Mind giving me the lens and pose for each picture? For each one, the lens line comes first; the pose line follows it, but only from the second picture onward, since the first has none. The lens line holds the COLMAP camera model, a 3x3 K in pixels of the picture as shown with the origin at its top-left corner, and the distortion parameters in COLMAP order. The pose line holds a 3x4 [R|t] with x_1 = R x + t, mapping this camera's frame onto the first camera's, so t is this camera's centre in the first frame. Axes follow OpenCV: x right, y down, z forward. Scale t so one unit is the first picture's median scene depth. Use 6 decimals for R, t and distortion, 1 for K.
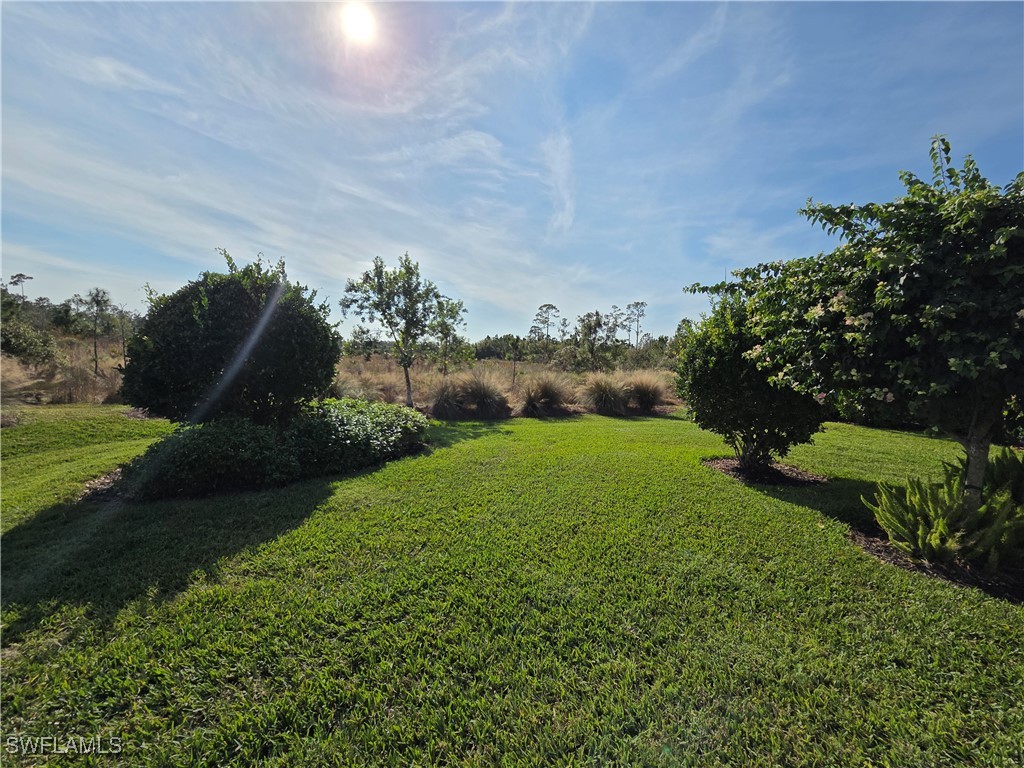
lens RADIAL K [[421.7, 0, 512.9], [0, 421.7, 381.3], [0, 0, 1]] dist [0.000171, -0.000337]
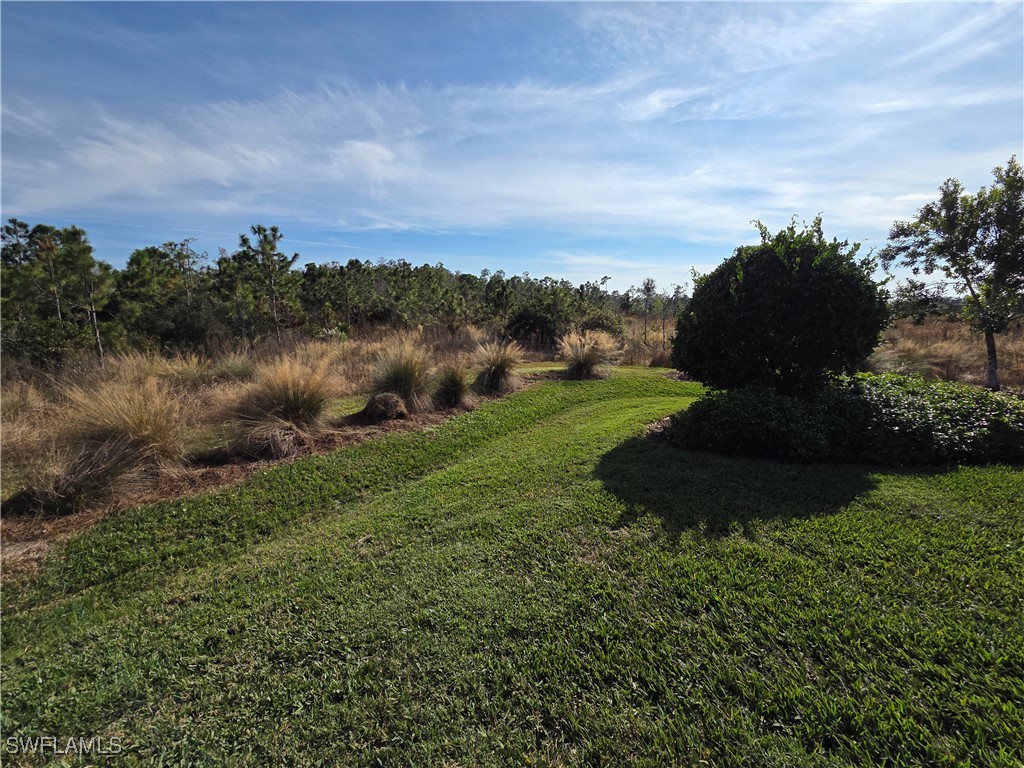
lens RADIAL K [[421.7, 0, 513.7], [0, 421.7, 381.4], [0, 0, 1]] dist [0.000171, -0.000337]
pose [[0.479454, 0.074926, -0.874362, -0.047799], [-0.011661, 0.996805, 0.079024, 0.000346], [0.877489, -0.027693, 0.478796, -0.015311]]
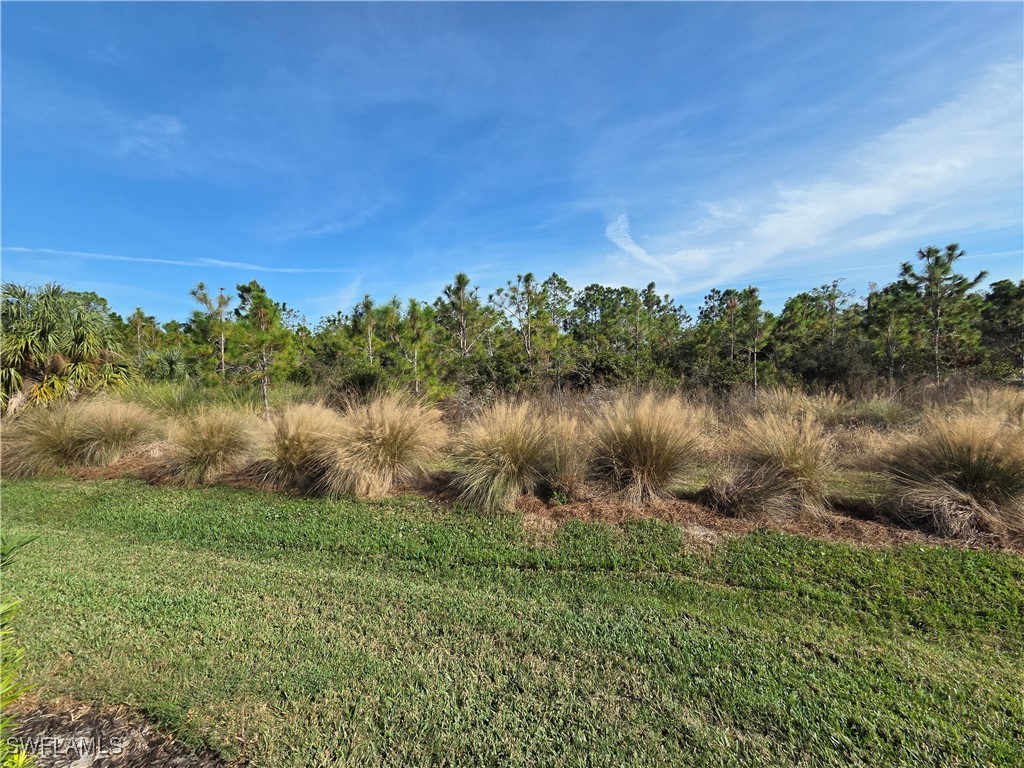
lens RADIAL K [[421.7, 0, 514.4], [0, 421.7, 382.4], [0, 0, 1]] dist [0.000171, -0.000337]
pose [[-0.704922, -0.010020, -0.709214, -0.076604], [-0.057514, 0.997415, 0.043074, -0.004140], [0.706949, 0.071154, -0.703676, -0.080155]]
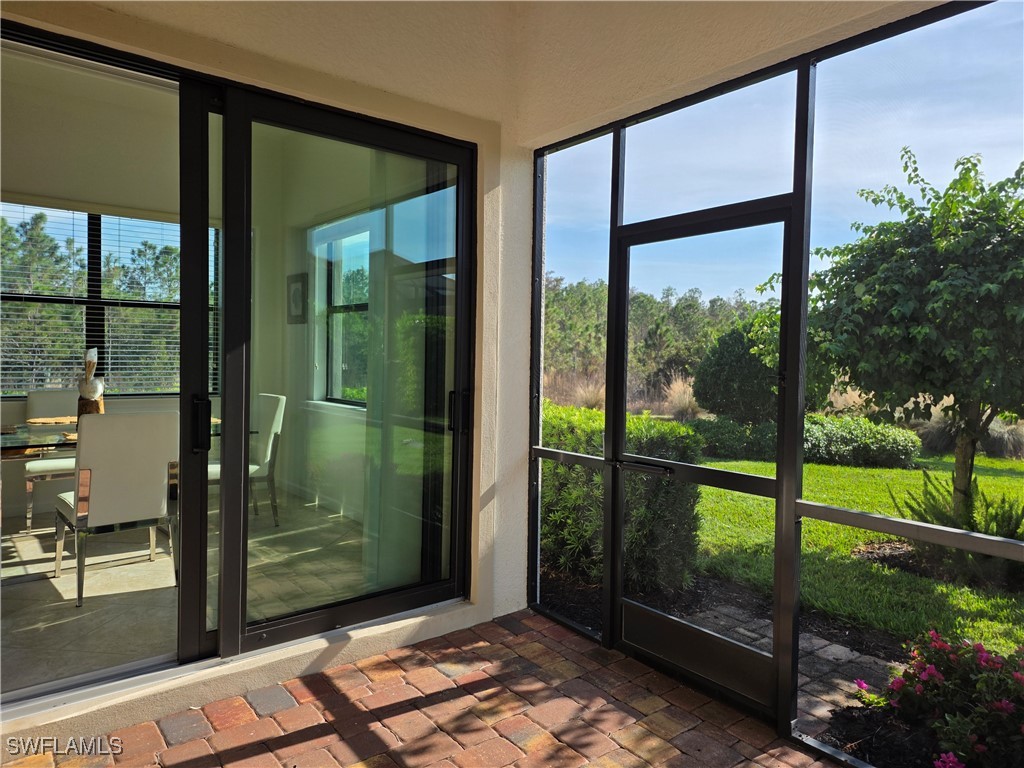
lens RADIAL K [[675.9, 0, 506.0], [0, 675.9, 376.3], [0, 0, 1]] dist [0.072418, -0.054039]
pose [[0.182423, -0.019377, -0.983029, 1.503437], [-0.062192, 0.997576, -0.031204, 0.062602], [0.981251, 0.066829, 0.180776, -0.204527]]
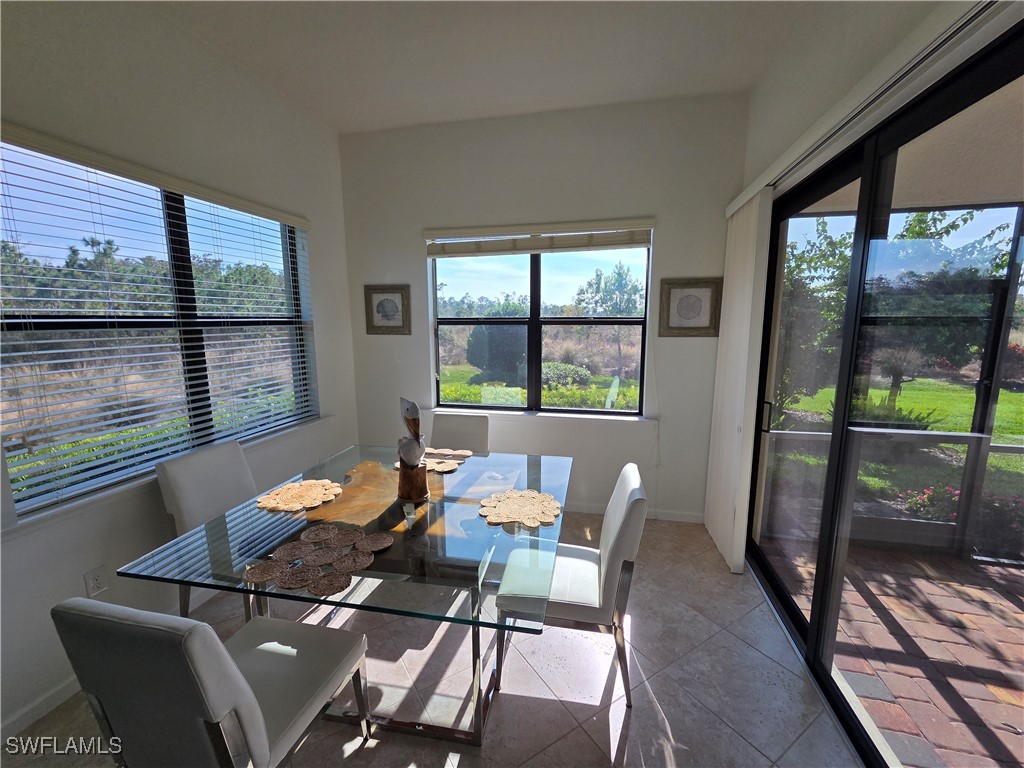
lens RADIAL K [[421.7, 0, 509.3], [0, 421.7, 384.0], [0, 0, 1]] dist [0.000171, -0.000337]
pose [[0.760372, 0.041823, -0.648140, 0.916193], [0.009122, 0.997138, 0.075044, -0.008871], [0.649423, -0.062974, 0.757815, -0.769822]]
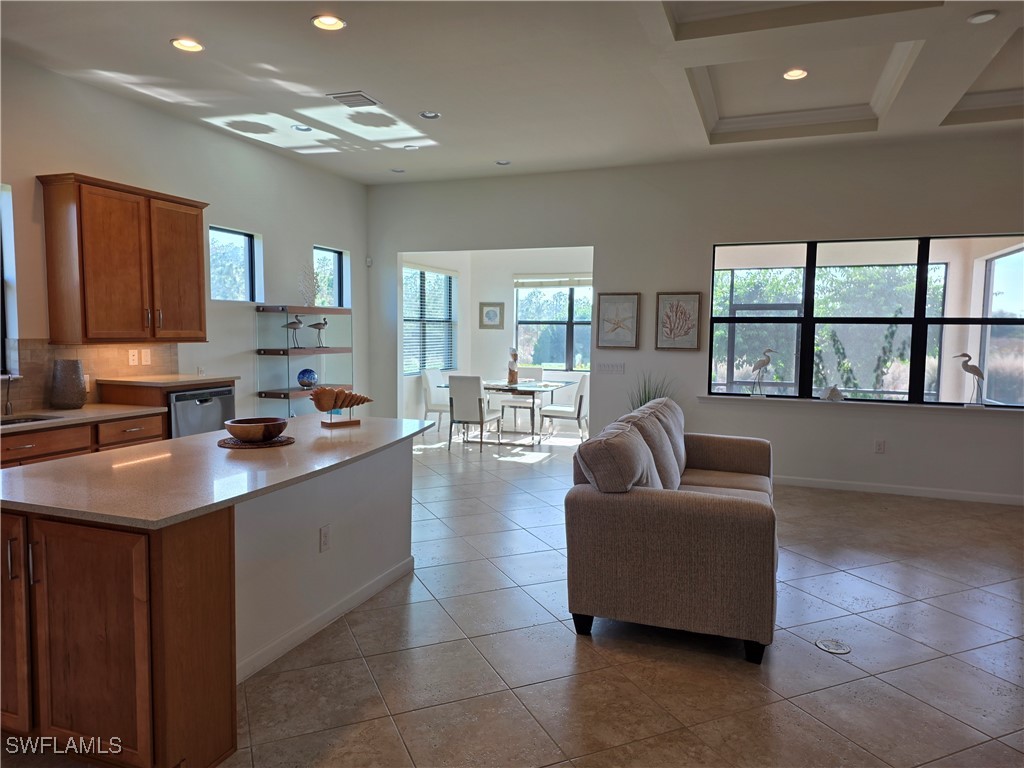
lens RADIAL K [[675.9, 0, 511.3], [0, 675.9, 381.2], [0, 0, 1]] dist [0.072418, -0.054039]
pose [[0.667720, 0.012769, -0.744303, 1.891086], [-0.017111, 0.999852, 0.001802, 0.115175], [0.744216, 0.011533, 0.667840, -1.701004]]
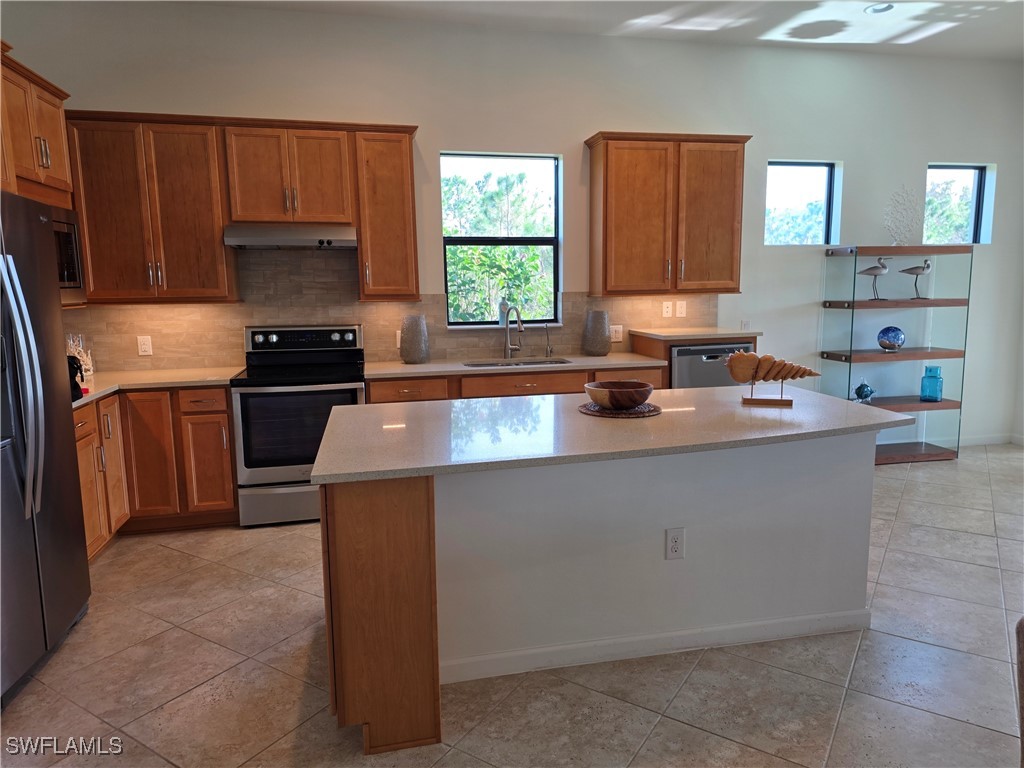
lens RADIAL K [[675.9, 0, 522.5], [0, 675.9, 377.0], [0, 0, 1]] dist [0.072418, -0.054039]
pose [[-0.249418, 0.086030, -0.964567, 1.800927], [-0.053296, 0.993317, 0.102375, 0.100003], [0.966928, 0.076942, -0.243166, -1.399643]]
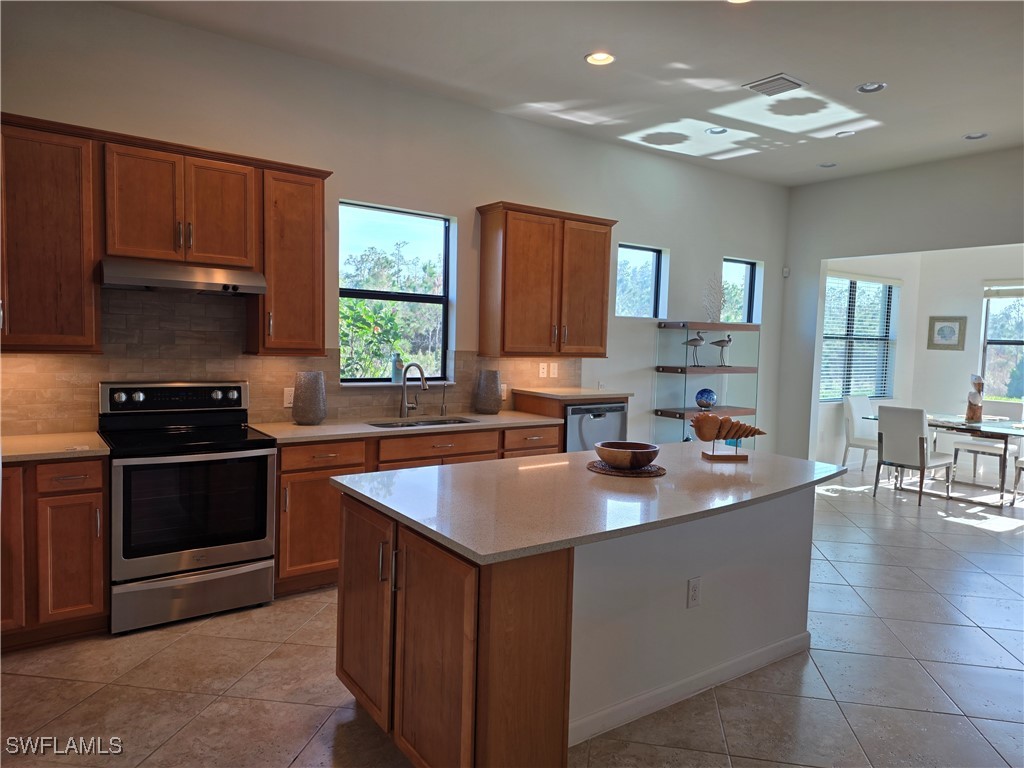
lens RADIAL K [[675.9, 0, 526.7], [0, 675.9, 383.4], [0, 0, 1]] dist [0.072418, -0.054039]
pose [[0.154909, 0.019087, -0.987744, 1.814966], [-0.075341, 0.997130, 0.007453, 0.106696], [0.985052, 0.073263, 0.155903, -1.630952]]
